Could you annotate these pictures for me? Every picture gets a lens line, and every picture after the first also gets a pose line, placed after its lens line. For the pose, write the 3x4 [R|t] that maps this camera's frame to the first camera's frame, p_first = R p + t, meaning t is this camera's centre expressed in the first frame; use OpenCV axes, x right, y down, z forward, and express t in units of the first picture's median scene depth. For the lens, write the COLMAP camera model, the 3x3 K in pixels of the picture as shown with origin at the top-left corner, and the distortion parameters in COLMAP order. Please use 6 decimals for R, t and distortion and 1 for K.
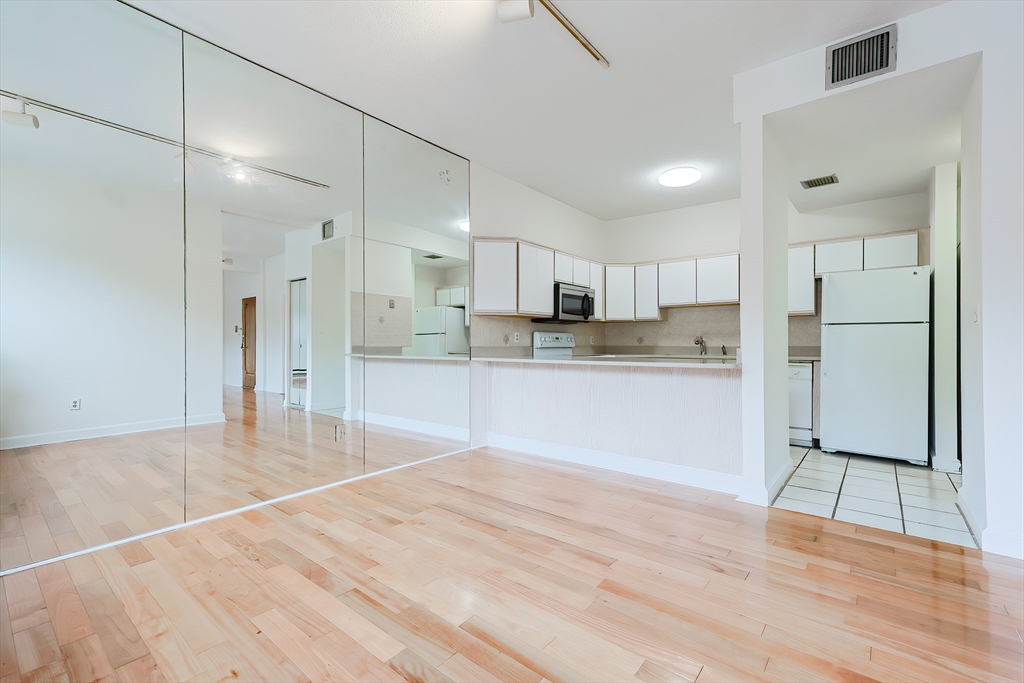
lens RADIAL K [[434.9, 0, 517.7], [0, 434.9, 343.2], [0, 0, 1]] dist [0.004030, 0.001818]
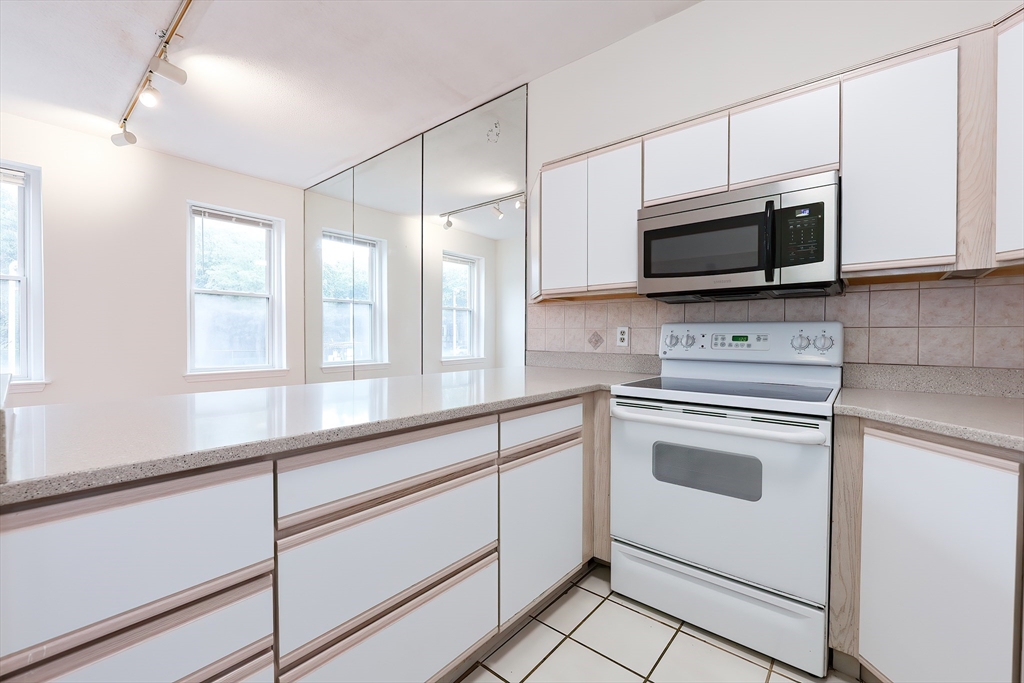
lens RADIAL K [[434.9, 0, 508.9], [0, 434.9, 347.2], [0, 0, 1]] dist [0.004030, 0.001818]
pose [[-0.030366, 0.026599, -0.999185, 0.485625], [-0.009874, 0.999589, 0.026910, -0.011169], [0.999490, 0.010683, -0.030091, 0.802373]]
